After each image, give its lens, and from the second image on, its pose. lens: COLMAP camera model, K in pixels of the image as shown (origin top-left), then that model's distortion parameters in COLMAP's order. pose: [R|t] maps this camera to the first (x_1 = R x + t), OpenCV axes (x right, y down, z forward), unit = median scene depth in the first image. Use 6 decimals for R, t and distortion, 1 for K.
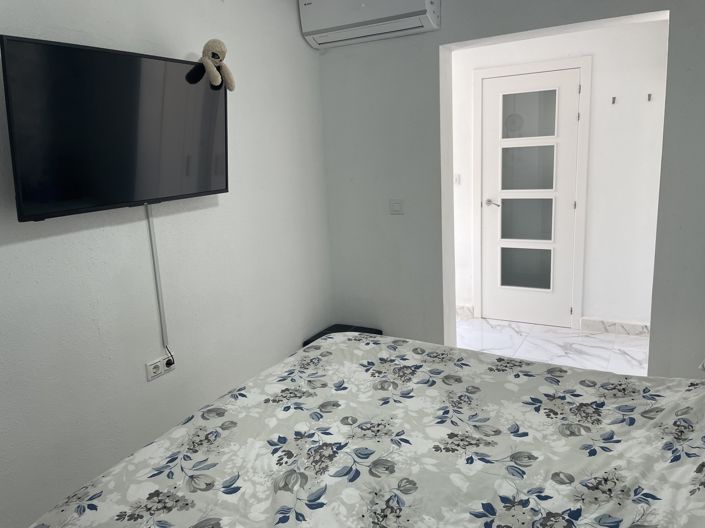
lens RADIAL K [[552.6, 0, 352.5], [0, 552.6, 264.0], [0, 0, 1]] dist [-0.000828, -0.004839]
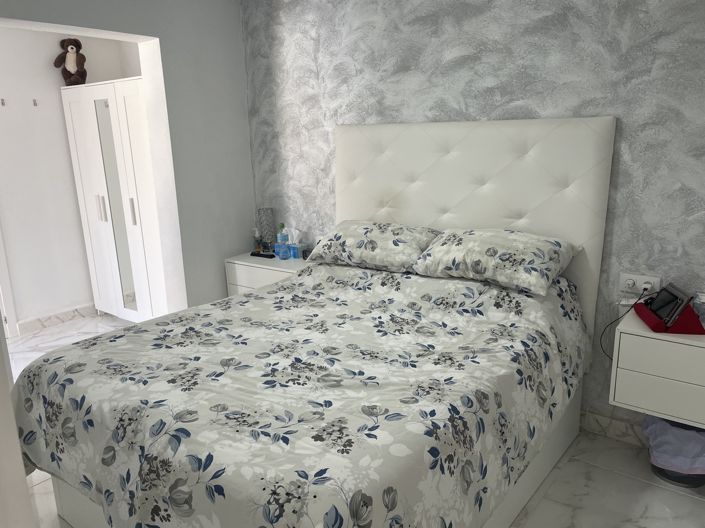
lens RADIAL K [[552.6, 0, 352.5], [0, 552.6, 264.0], [0, 0, 1]] dist [-0.000828, -0.004839]
pose [[0.104493, -0.180703, 0.977971, -1.141860], [0.219639, 0.963267, 0.154518, -0.053655], [-0.969969, 0.198655, 0.140344, 0.604522]]
